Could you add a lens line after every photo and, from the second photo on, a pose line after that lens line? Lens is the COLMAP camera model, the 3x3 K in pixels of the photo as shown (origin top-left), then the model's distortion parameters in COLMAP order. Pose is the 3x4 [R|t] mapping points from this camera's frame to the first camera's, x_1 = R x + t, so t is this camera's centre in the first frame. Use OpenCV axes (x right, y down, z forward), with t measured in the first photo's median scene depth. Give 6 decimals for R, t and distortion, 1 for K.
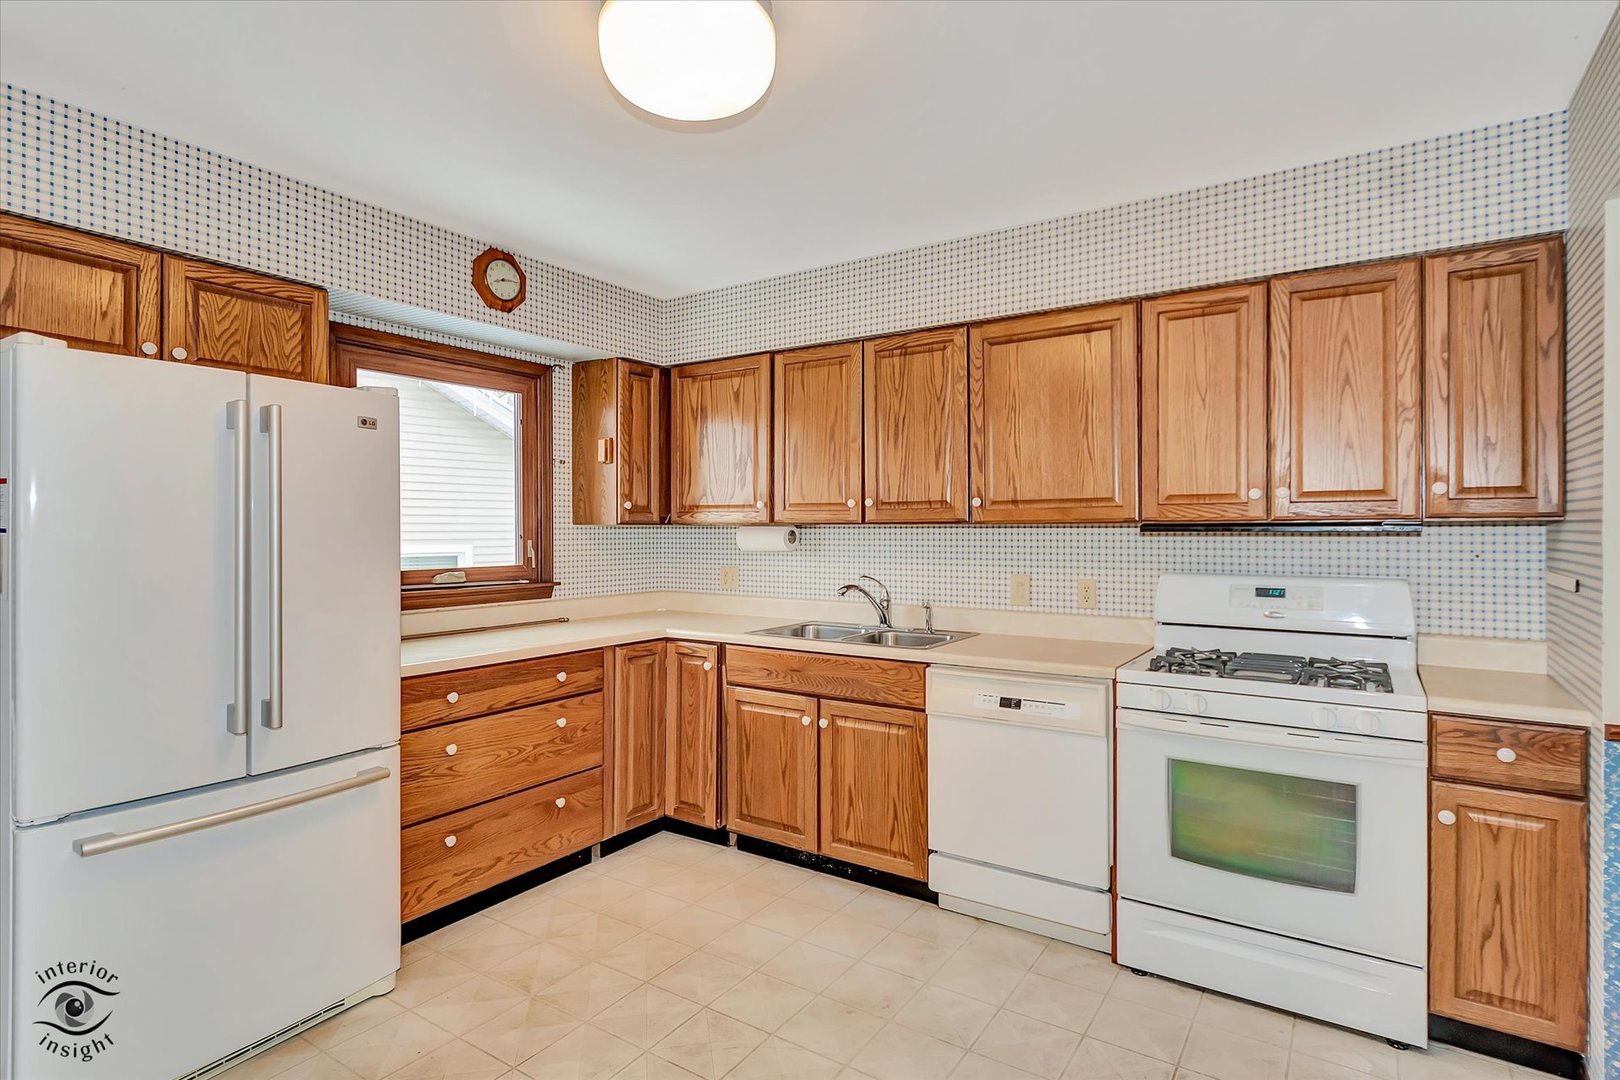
lens RADIAL K [[834.0, 0, 811.7], [0, 834.0, 531.6], [0, 0, 1]] dist [0.005149, -0.003936]
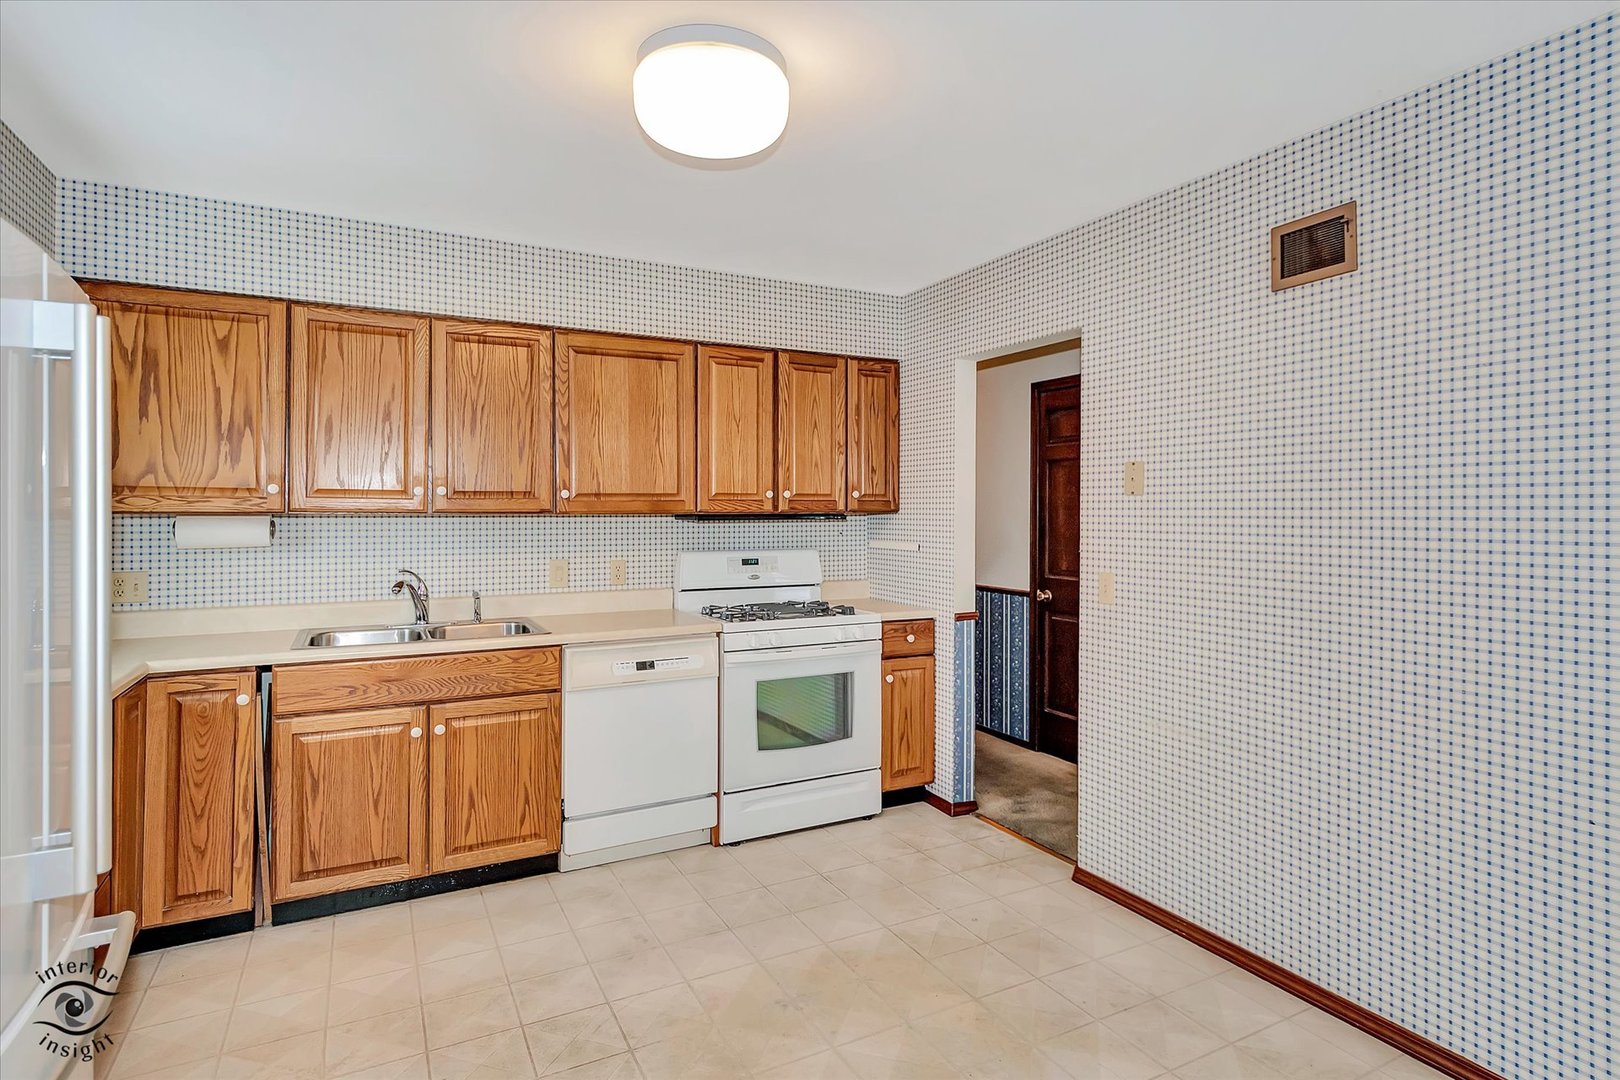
lens RADIAL K [[834.0, 0, 816.0], [0, 834.0, 512.3], [0, 0, 1]] dist [0.005149, -0.003936]
pose [[0.477302, 0.001493, 0.878738, -0.637653], [0.002322, 0.999993, -0.002961, -0.007892], [-0.878736, 0.003454, 0.477296, 0.201979]]
